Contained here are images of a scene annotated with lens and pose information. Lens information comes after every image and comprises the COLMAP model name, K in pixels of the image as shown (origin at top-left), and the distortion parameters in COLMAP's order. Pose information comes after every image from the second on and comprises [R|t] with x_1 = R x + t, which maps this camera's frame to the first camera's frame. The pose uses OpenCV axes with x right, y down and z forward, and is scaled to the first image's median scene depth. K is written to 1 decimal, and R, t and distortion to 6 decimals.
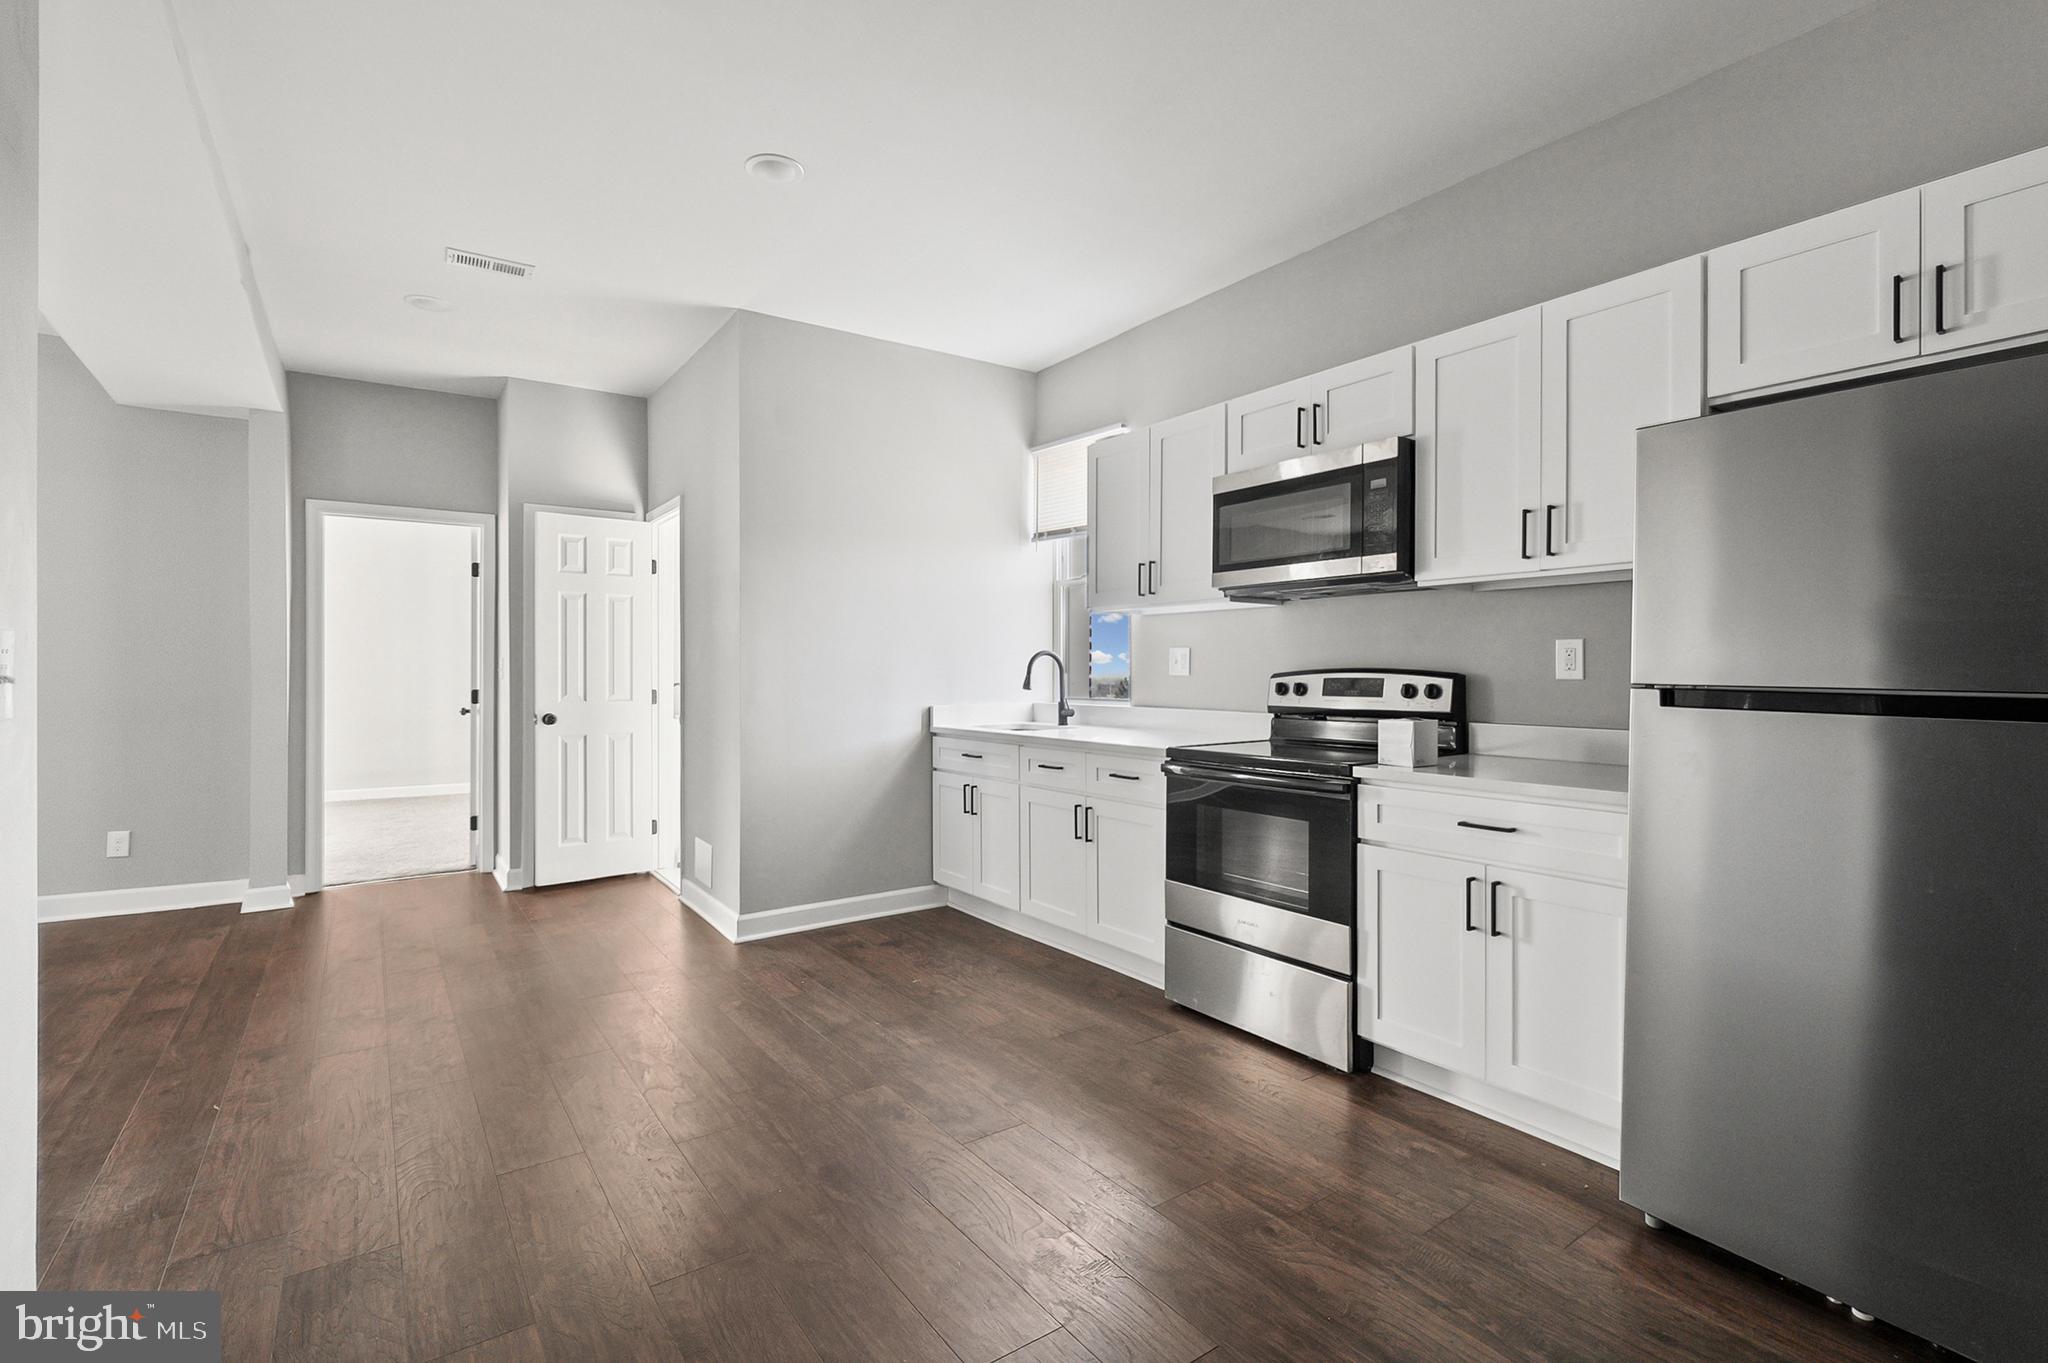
lens RADIAL K [[949.3, 0, 1017.6], [0, 949.3, 657.0], [0, 0, 1]] dist [0.013249, -0.000024]
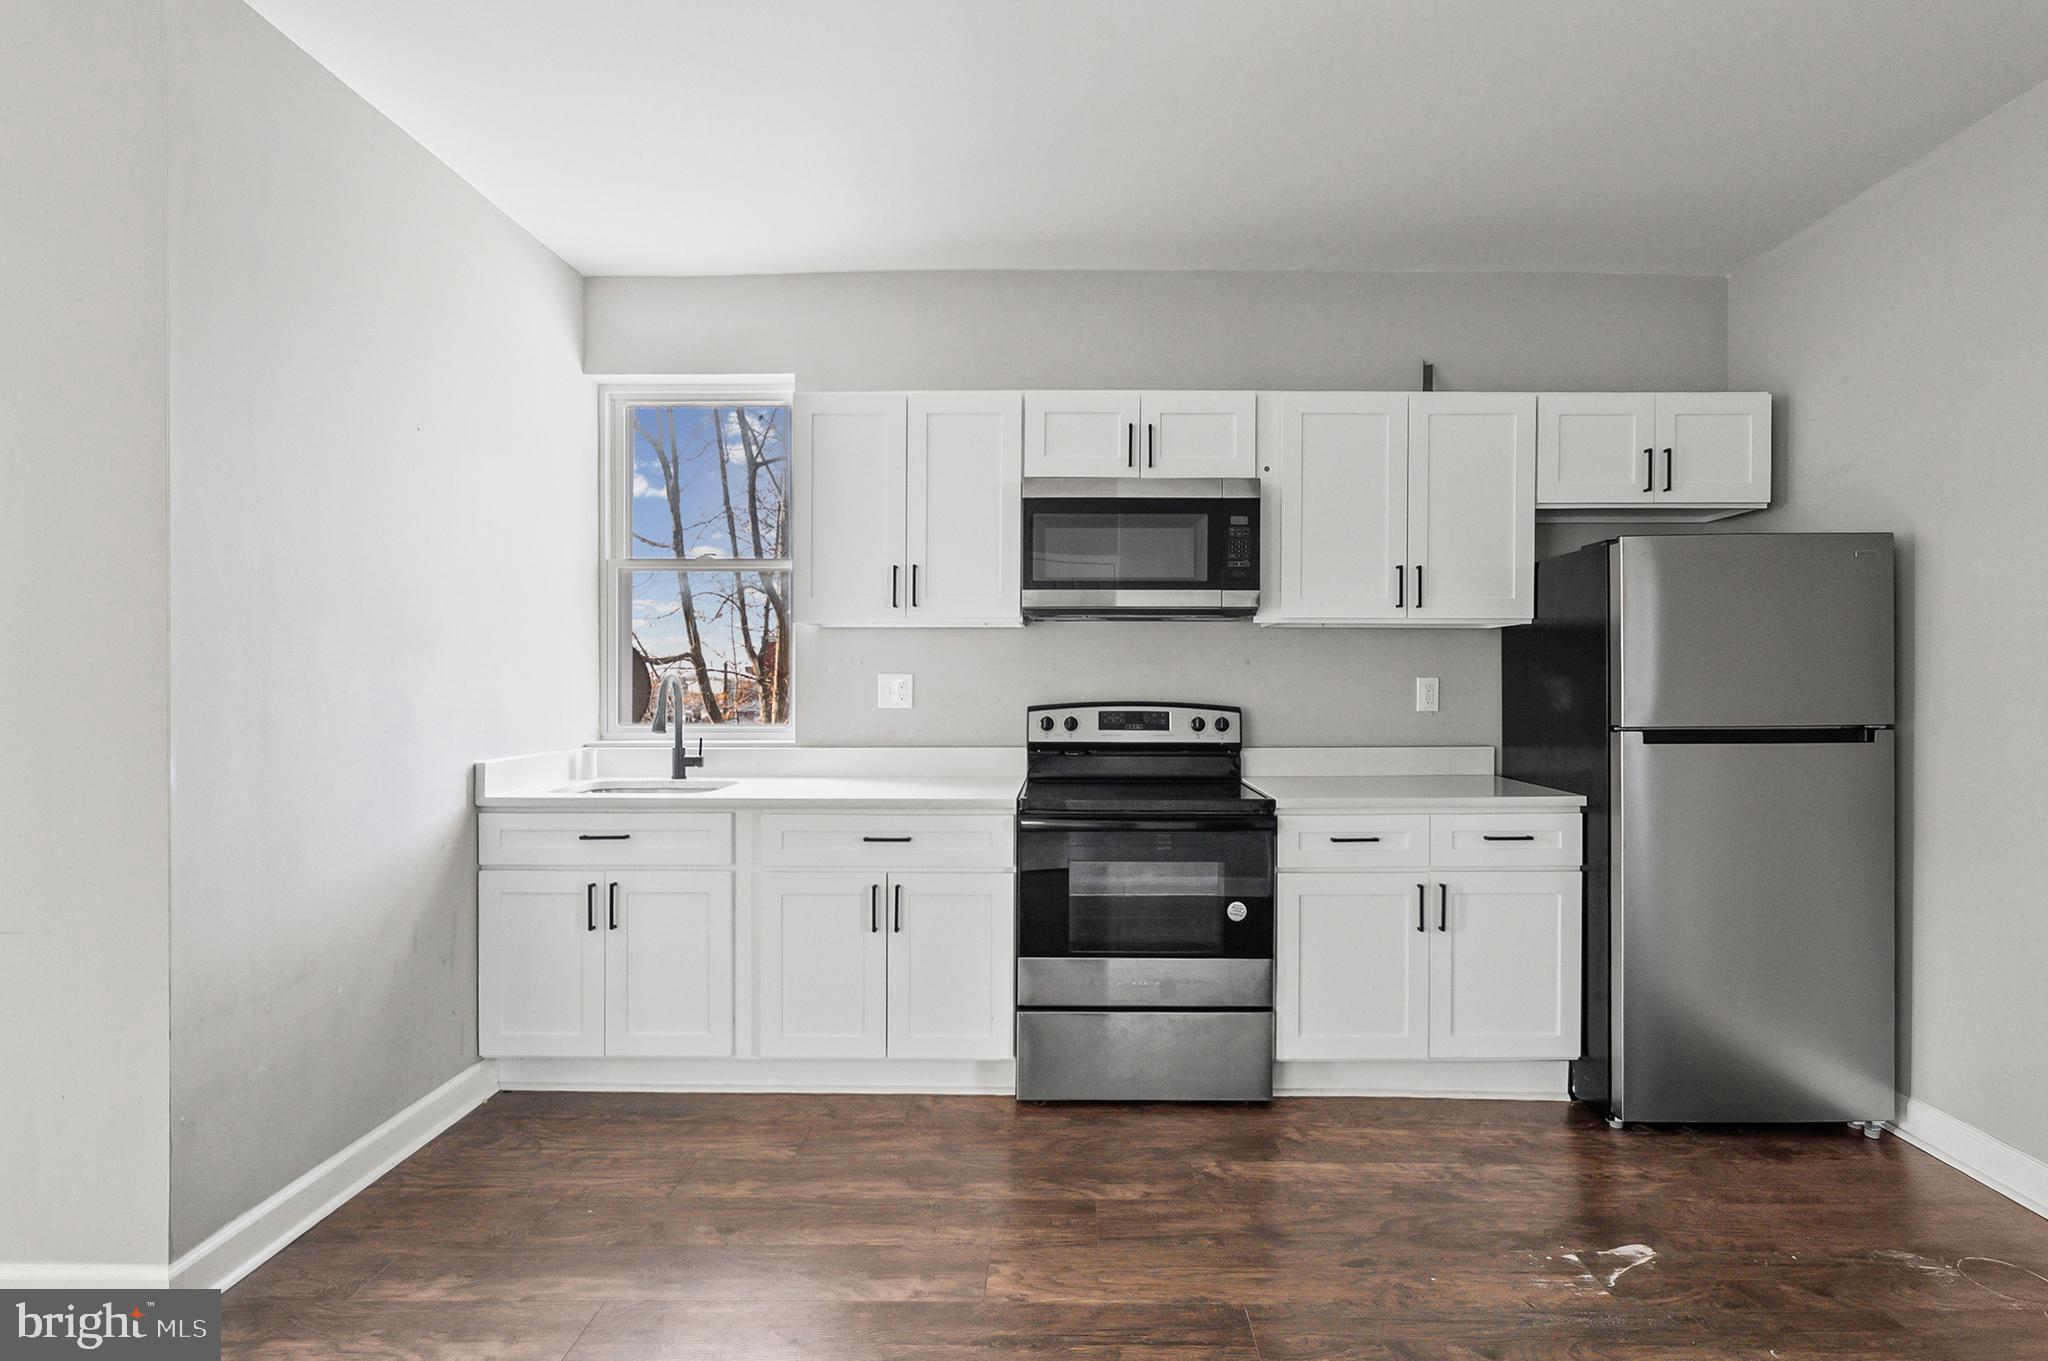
lens RADIAL K [[938.9, 0, 1035.6], [0, 938.9, 701.2], [0, 0, 1]] dist [0.001600, 0.000038]
pose [[0.578010, -0.014259, 0.815905, -0.499468], [-0.012029, 0.999590, 0.025990, -0.012208], [-0.815941, -0.024837, 0.577602, 0.524248]]
